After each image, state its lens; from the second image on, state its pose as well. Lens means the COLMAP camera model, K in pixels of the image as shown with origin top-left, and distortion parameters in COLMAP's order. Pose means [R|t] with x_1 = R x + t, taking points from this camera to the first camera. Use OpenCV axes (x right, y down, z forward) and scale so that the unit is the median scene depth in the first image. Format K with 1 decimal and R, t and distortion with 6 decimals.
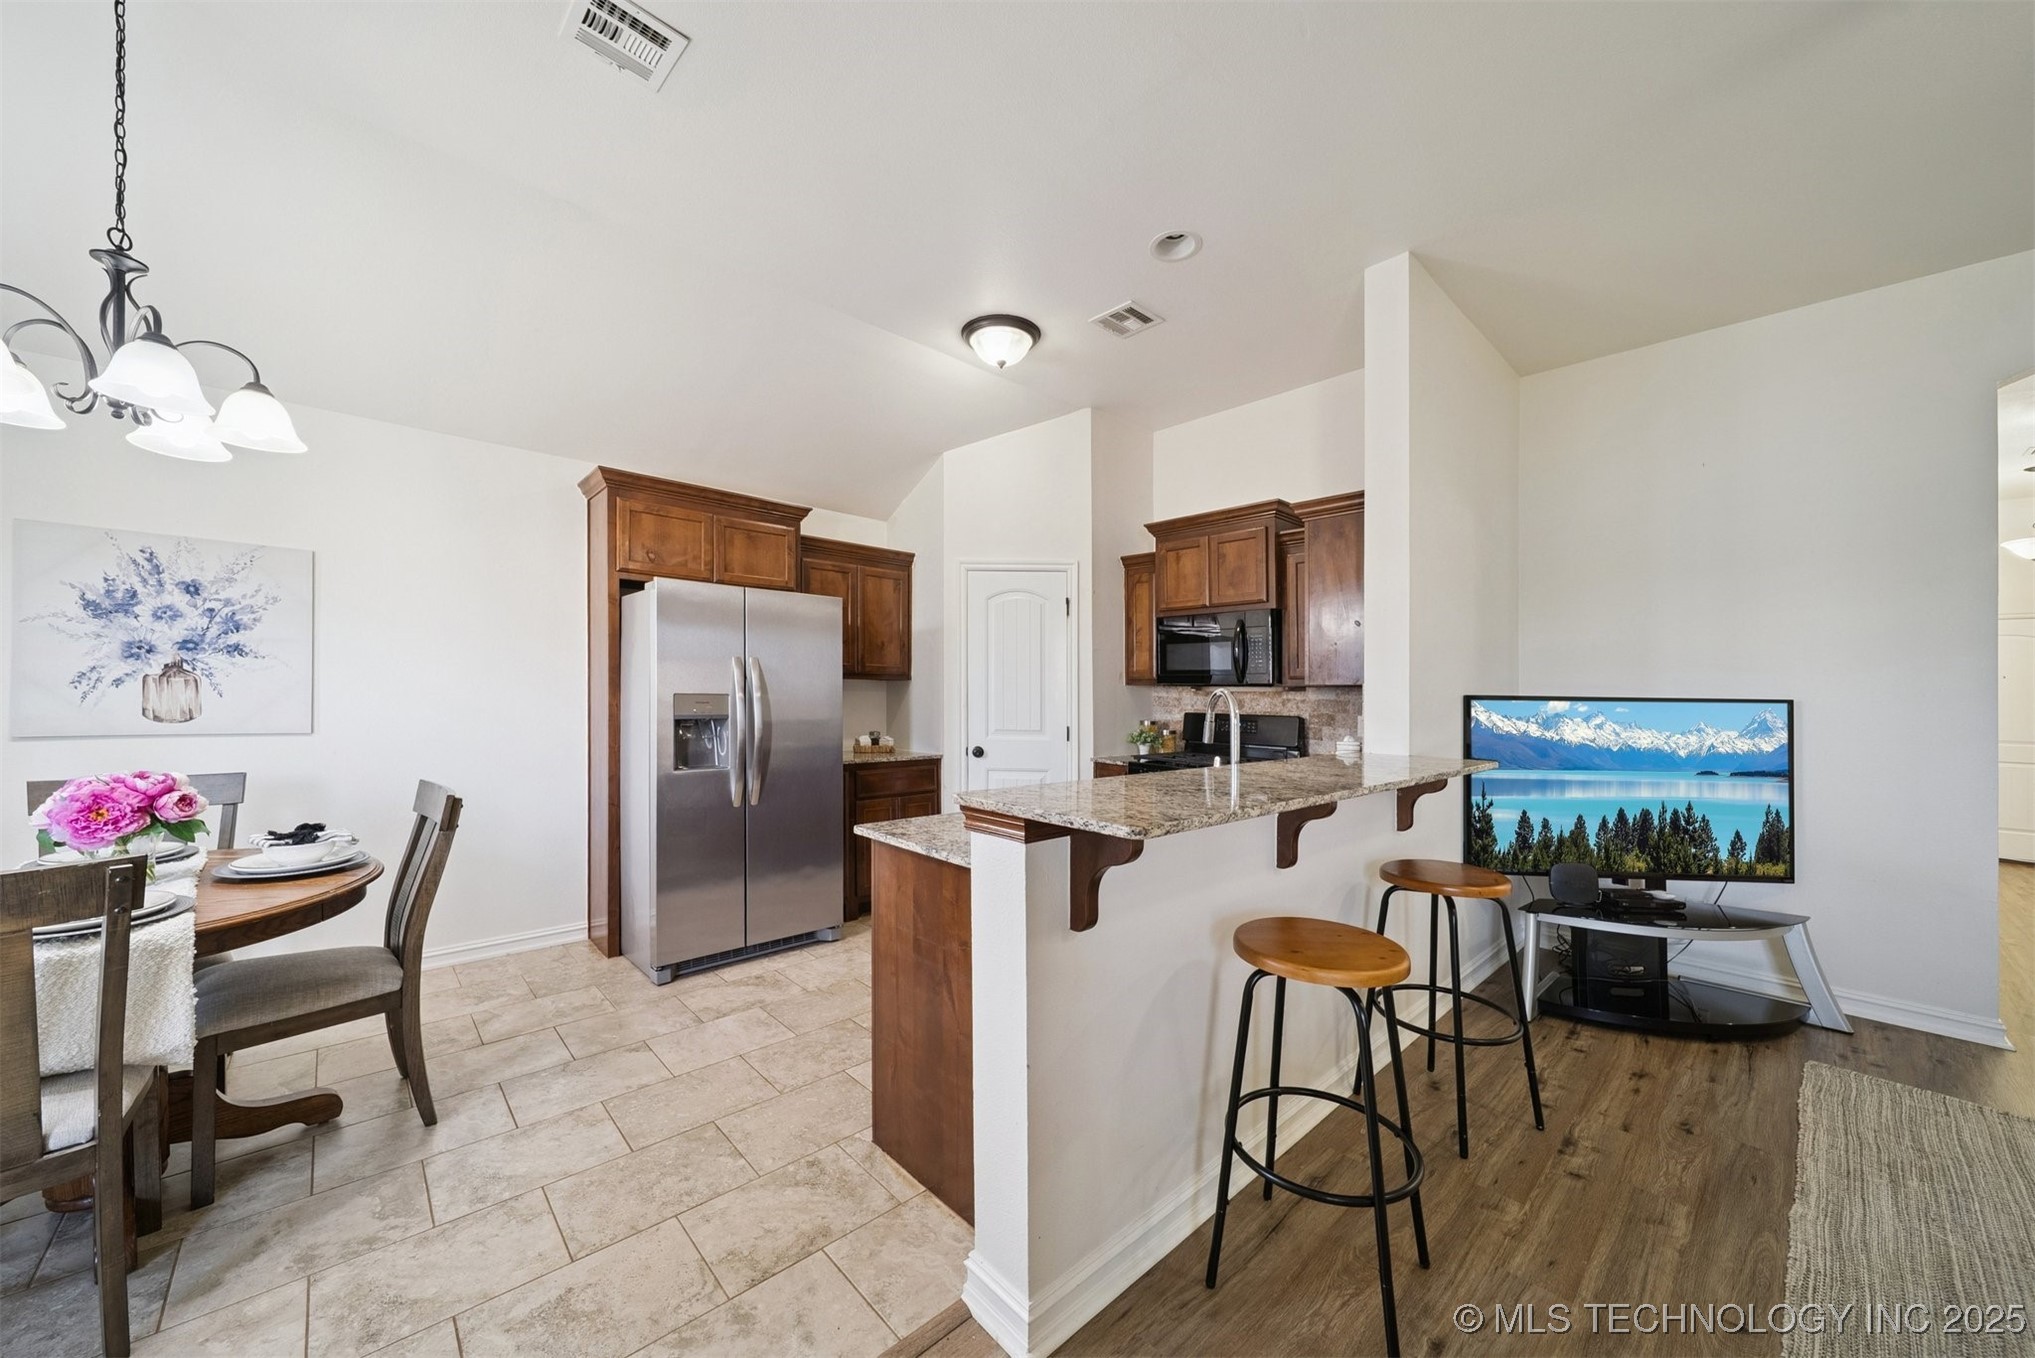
lens RADIAL K [[660.3, 0, 1019.1], [0, 660.3, 670.5], [0, 0, 1]] dist [-0.036527, 0.000005]
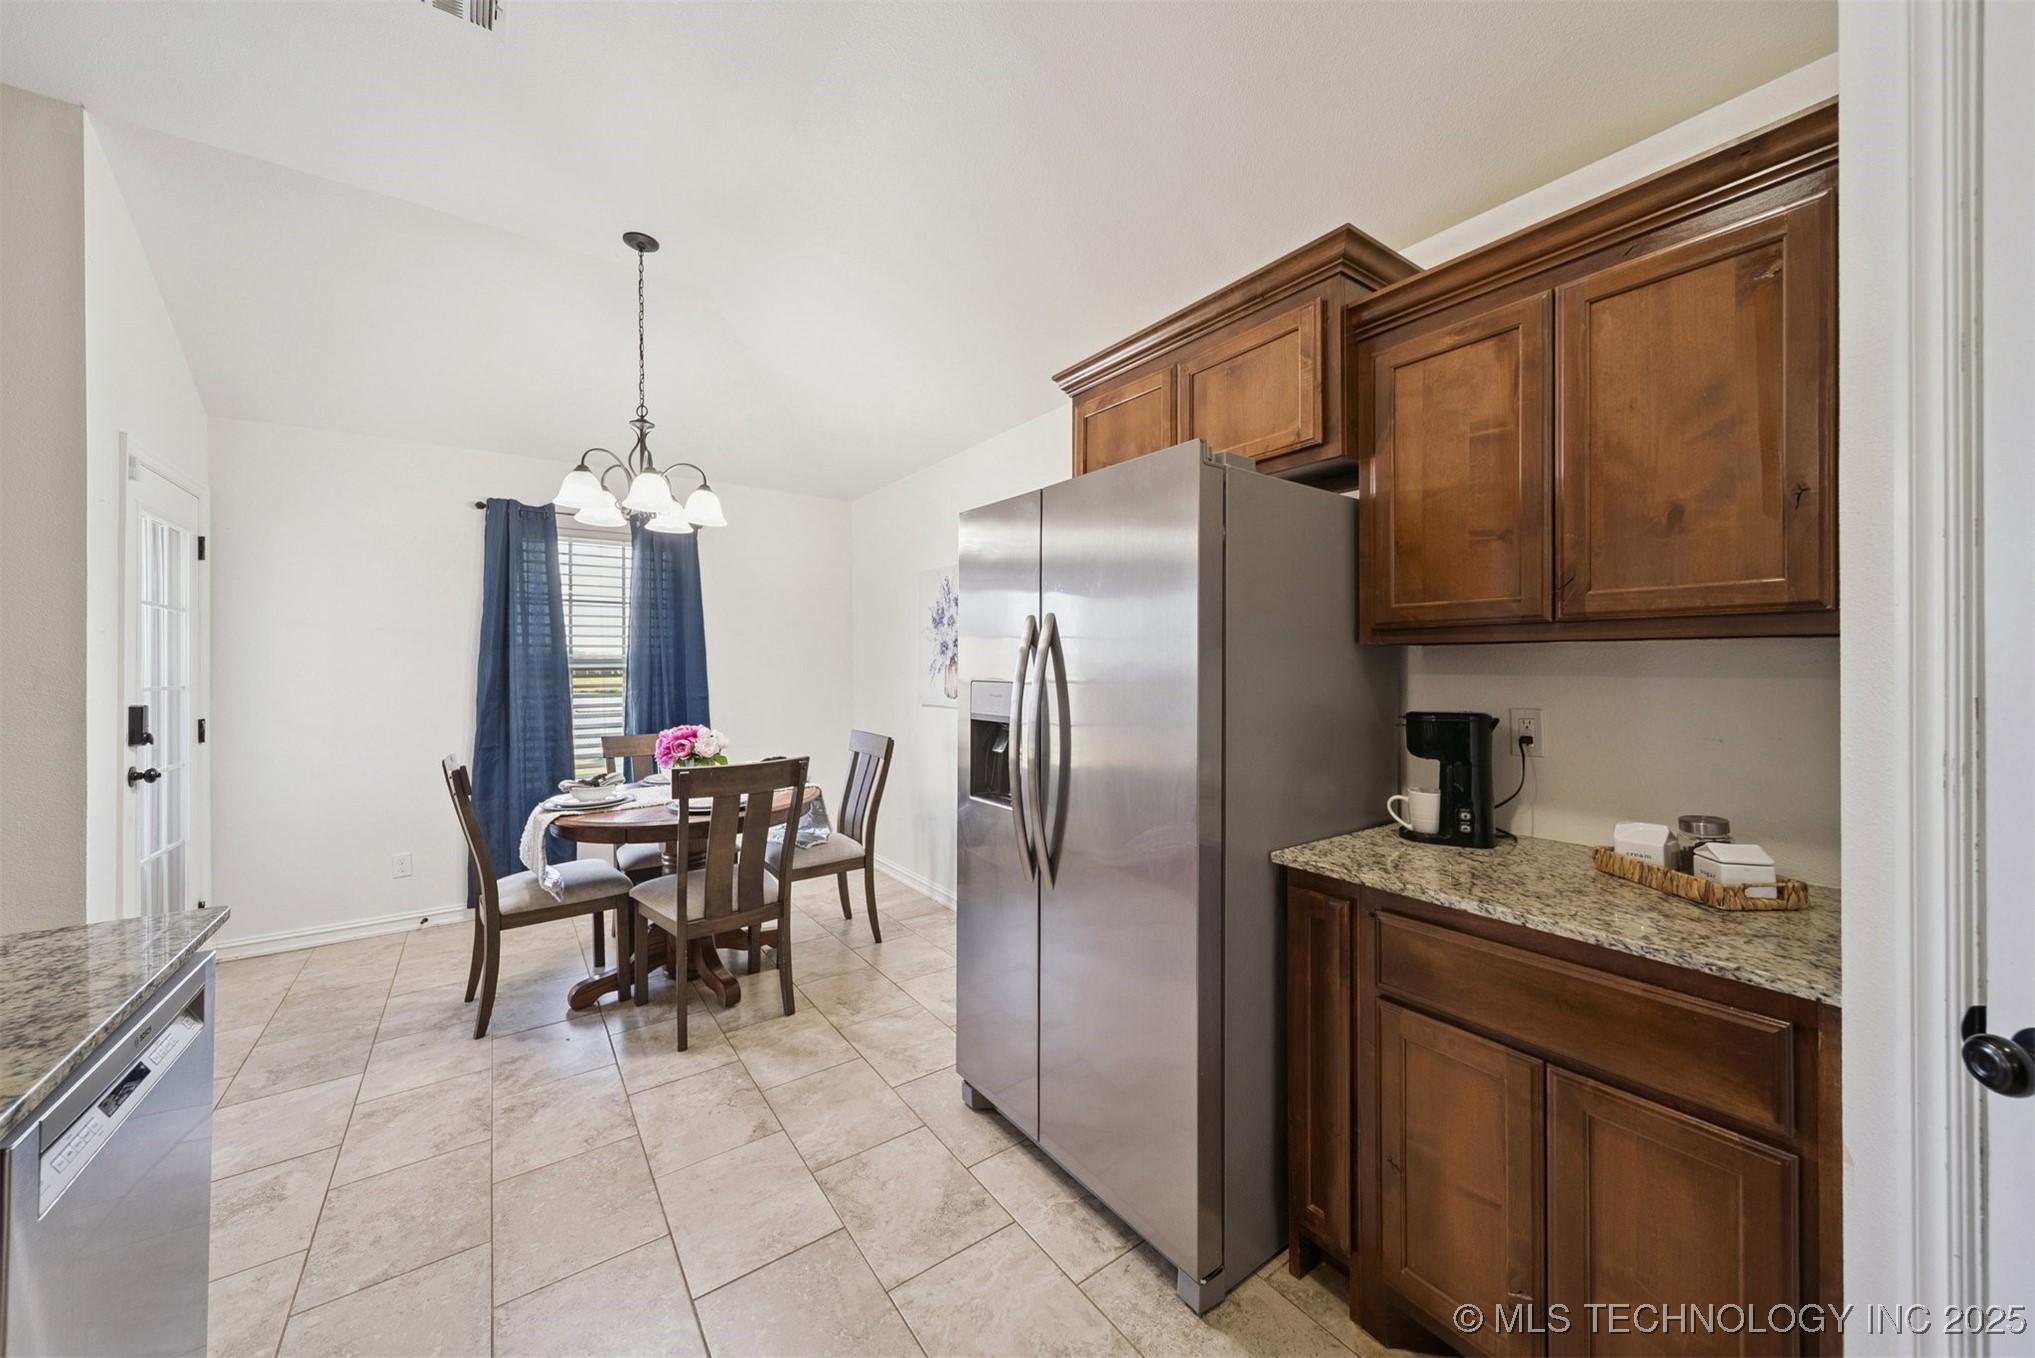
lens RADIAL K [[712.9, 0, 1001.7], [0, 712.9, 667.3], [0, 0, 1]] dist [0.000741, -0.000115]
pose [[-0.115872, -0.009784, -0.993216, 0.230334], [0.029560, 0.999475, -0.013294, 0.038388], [0.992824, -0.030900, -0.115521, 1.309588]]
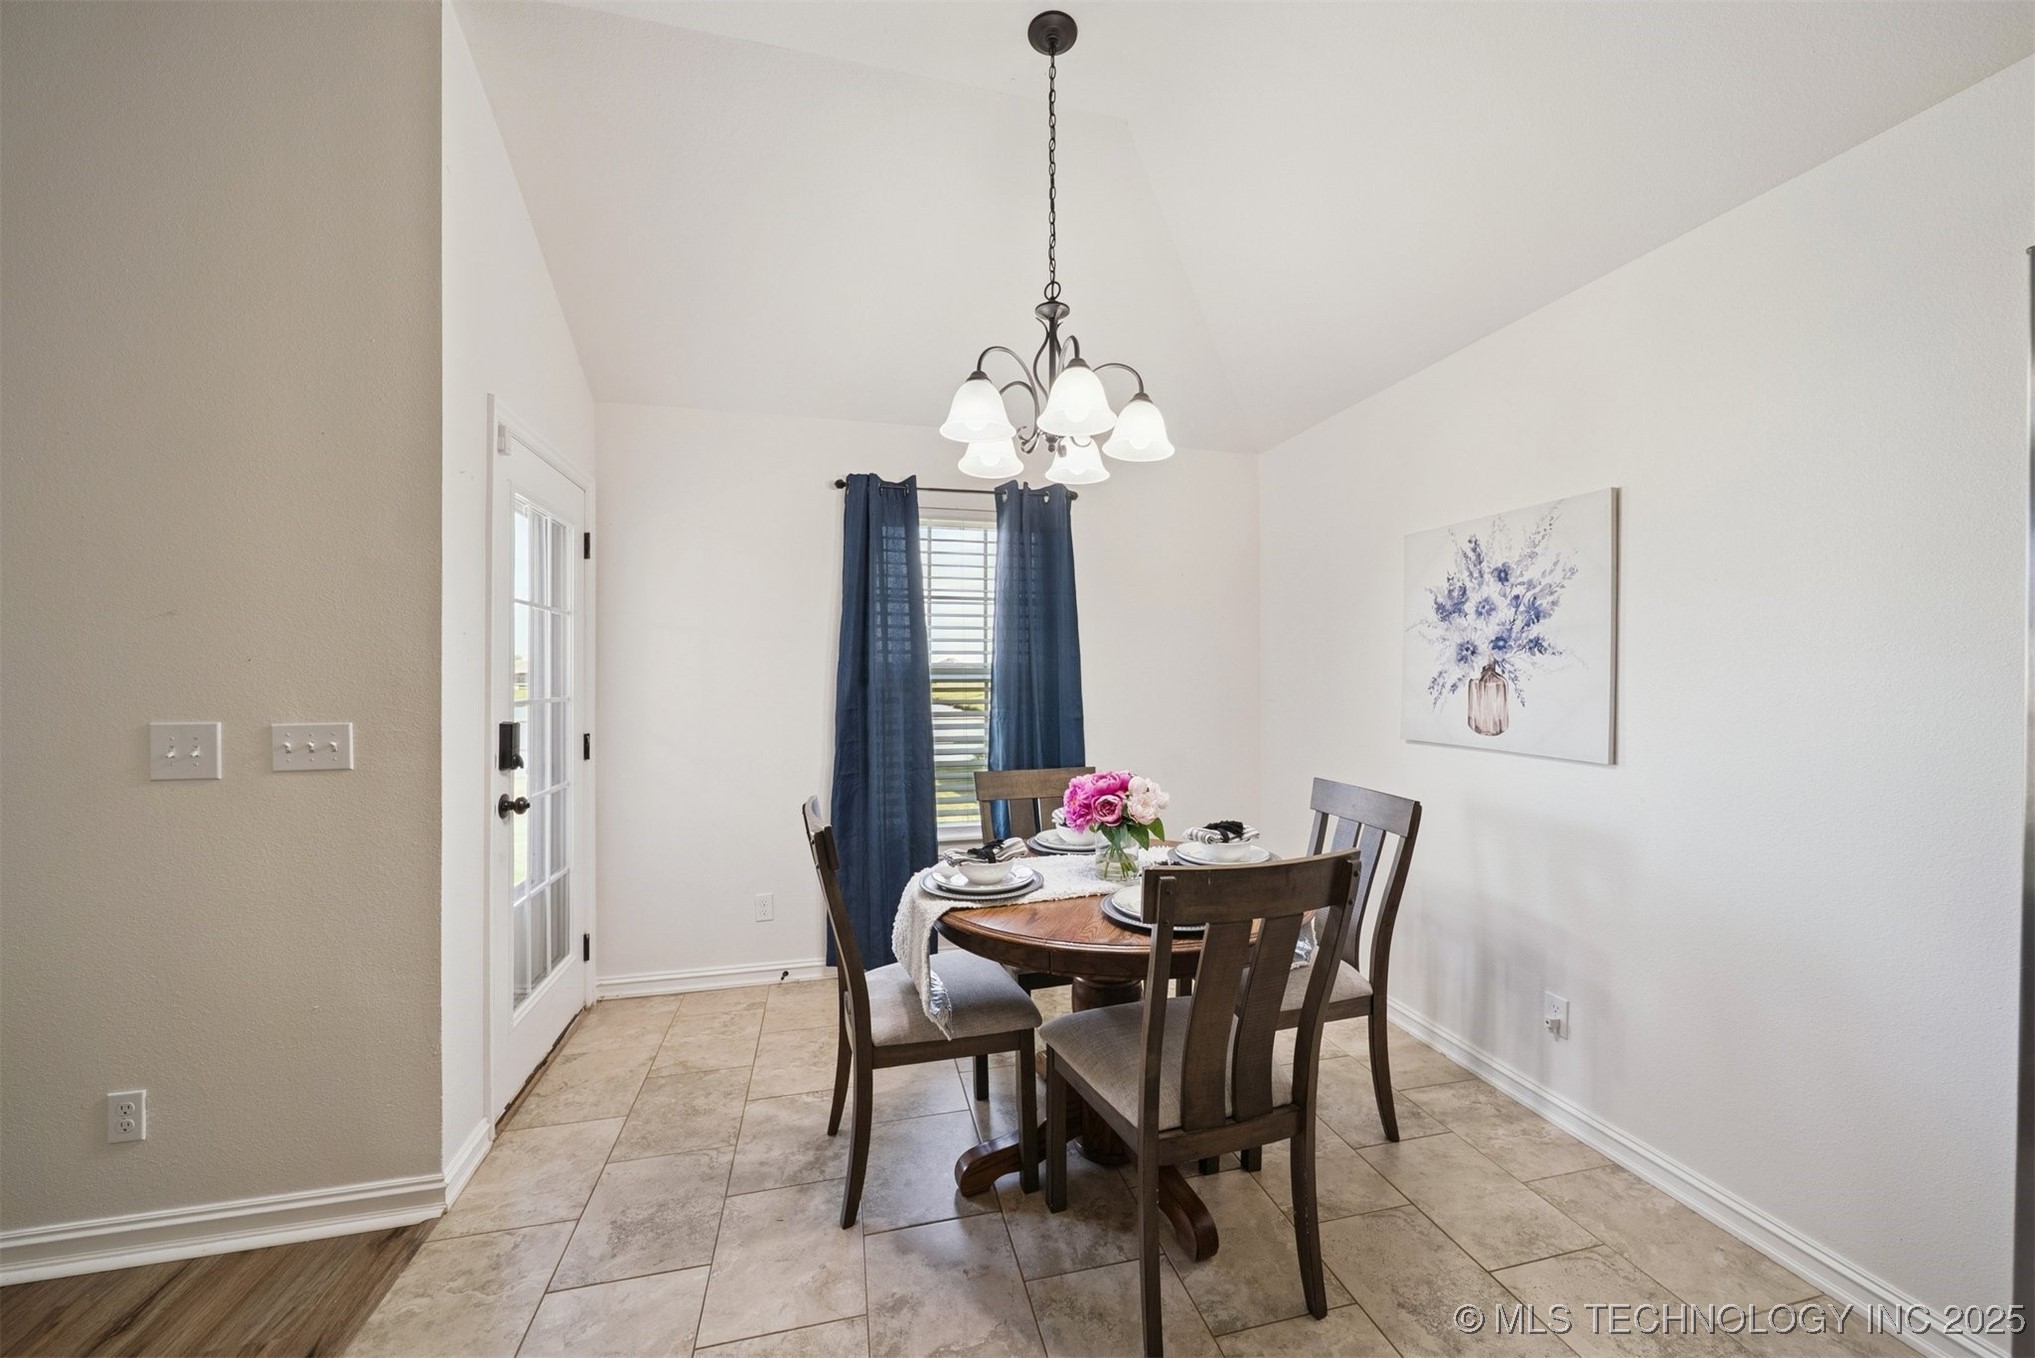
lens RADIAL K [[759.3, 0, 1012.0], [0, 759.3, 692.0], [0, 0, 1]] dist [-0.001602, -0.000024]
pose [[-0.488649, 0.003926, -0.872472, -0.135047], [0.015073, 0.999879, -0.003943, 0.019310], [0.872350, -0.015077, -0.488648, 0.944630]]
